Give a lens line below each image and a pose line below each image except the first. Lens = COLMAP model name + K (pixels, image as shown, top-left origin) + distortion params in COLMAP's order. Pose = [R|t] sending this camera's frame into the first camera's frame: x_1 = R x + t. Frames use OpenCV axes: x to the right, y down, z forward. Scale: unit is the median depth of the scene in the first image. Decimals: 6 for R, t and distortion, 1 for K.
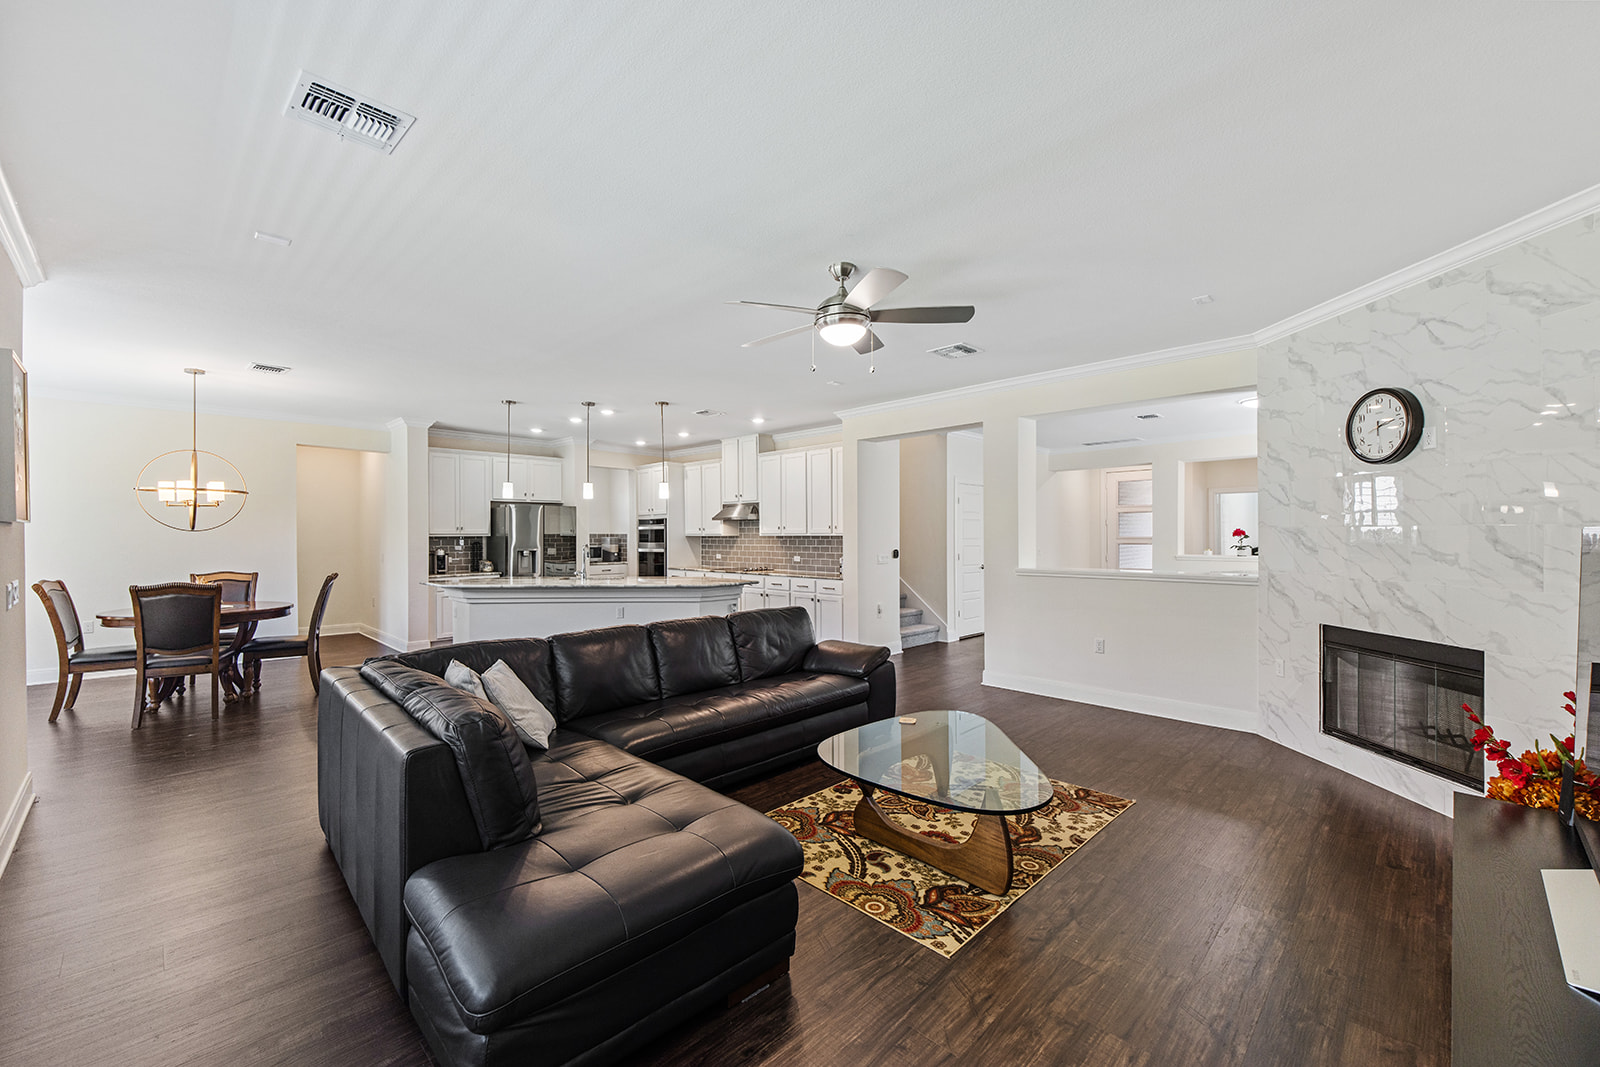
lens RADIAL K [[652.3, 0, 800.3], [0, 652.3, 534.5], [0, 0, 1]] dist [-0.000532, -0.000018]
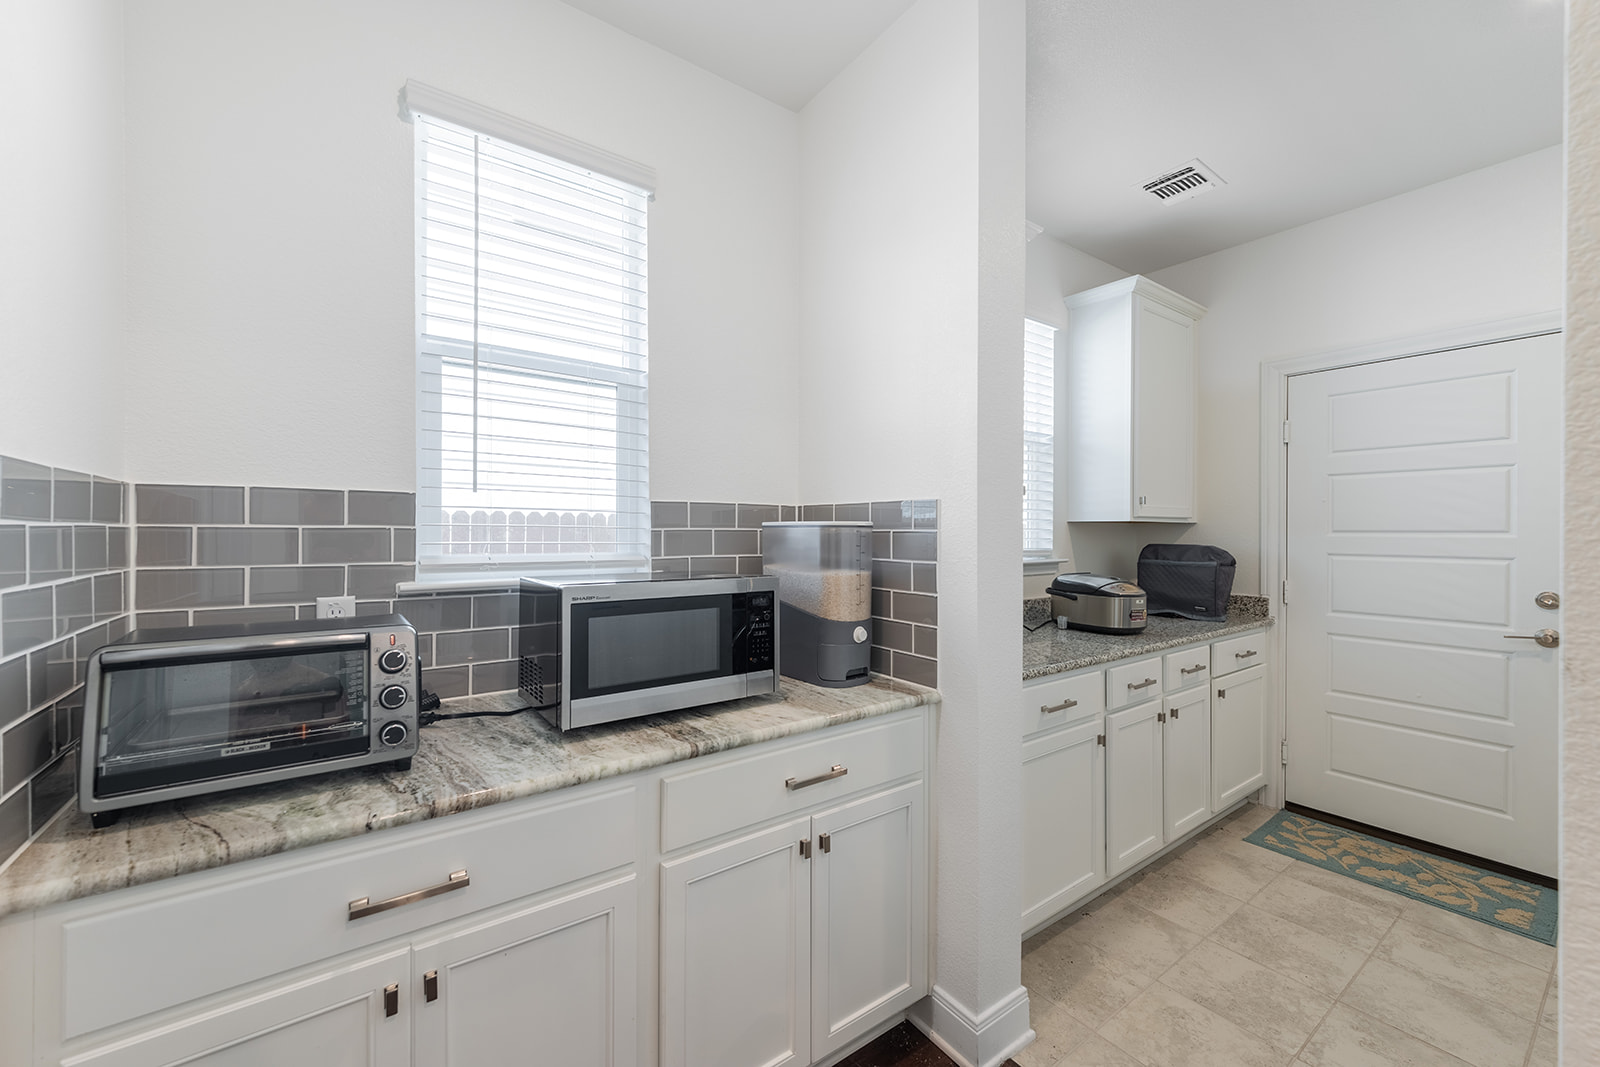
lens RADIAL K [[627.9, 0, 800.2], [0, 627.9, 534.3], [0, 0, 1]] dist [-0.000109, -0.000015]
pose [[0.987596, 0.000404, -0.157013, -0.271881], [-0.000351, 1.000000, 0.000367, 0.006975], [0.157014, -0.000308, 0.987596, 0.847078]]
